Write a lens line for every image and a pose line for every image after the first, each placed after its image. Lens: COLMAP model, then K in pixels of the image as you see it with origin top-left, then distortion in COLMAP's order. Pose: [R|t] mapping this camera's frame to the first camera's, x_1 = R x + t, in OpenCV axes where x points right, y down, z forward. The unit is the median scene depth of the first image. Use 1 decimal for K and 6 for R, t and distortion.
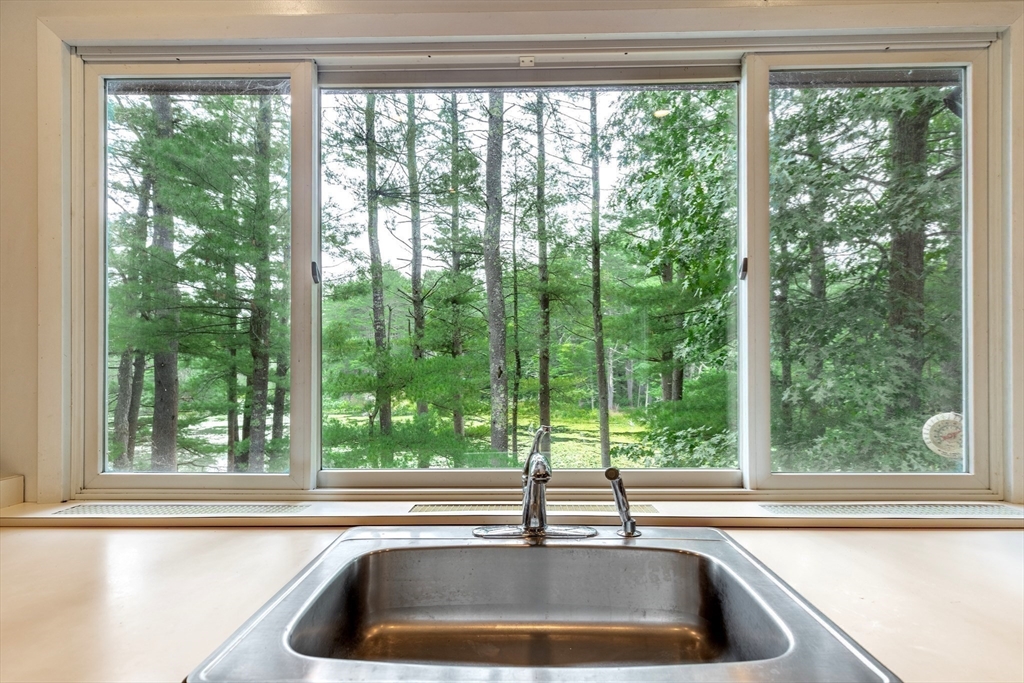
lens RADIAL K [[473.9, 0, 517.8], [0, 473.9, 365.9], [0, 0, 1]] dist [-0.001829, -0.000516]
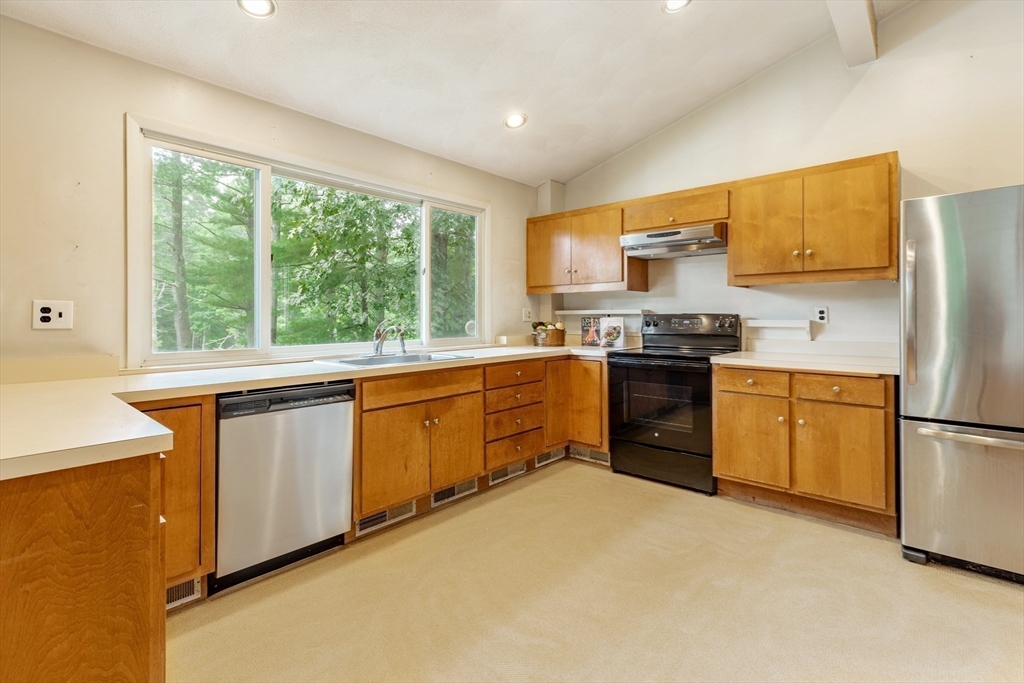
lens RADIAL K [[473.9, 0, 502.5], [0, 473.9, 316.3], [0, 0, 1]] dist [-0.001829, -0.000516]
pose [[0.659210, -0.000694, 0.751959, -0.148168], [0.000108, 1.000000, 0.000829, 0.008123], [-0.751959, -0.000465, 0.659210, -0.137499]]
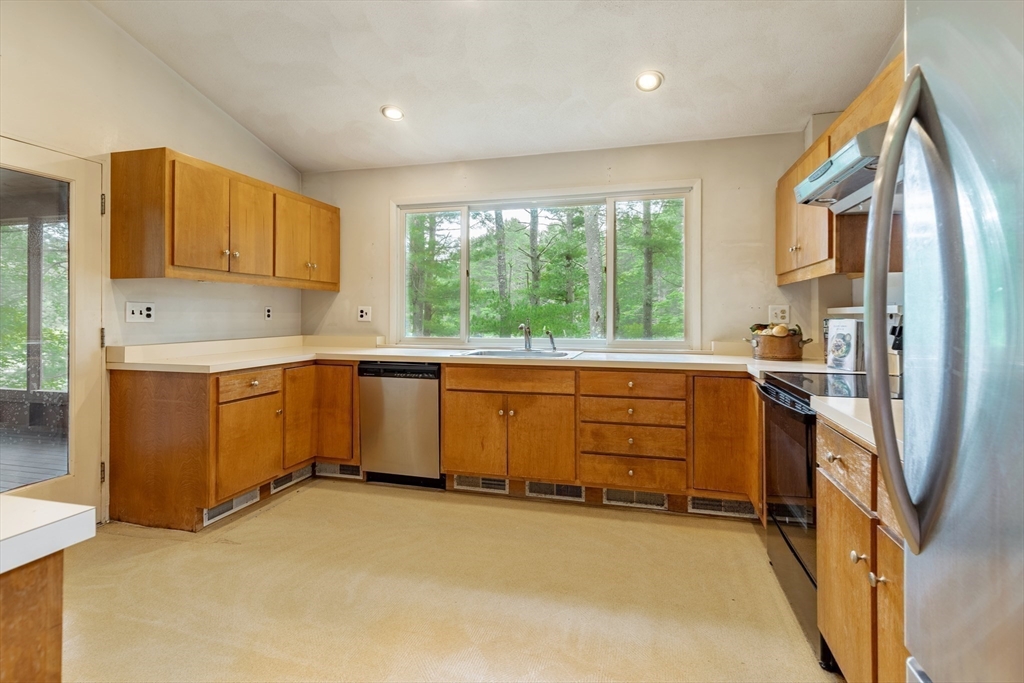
lens RADIAL K [[473.9, 0, 529.0], [0, 473.9, 313.1], [0, 0, 1]] dist [-0.001829, -0.000516]
pose [[0.971370, 0.002543, -0.237558, 0.073140], [-0.003099, 0.999993, -0.001970, 0.007425], [0.237552, 0.002650, 0.971371, -0.201149]]
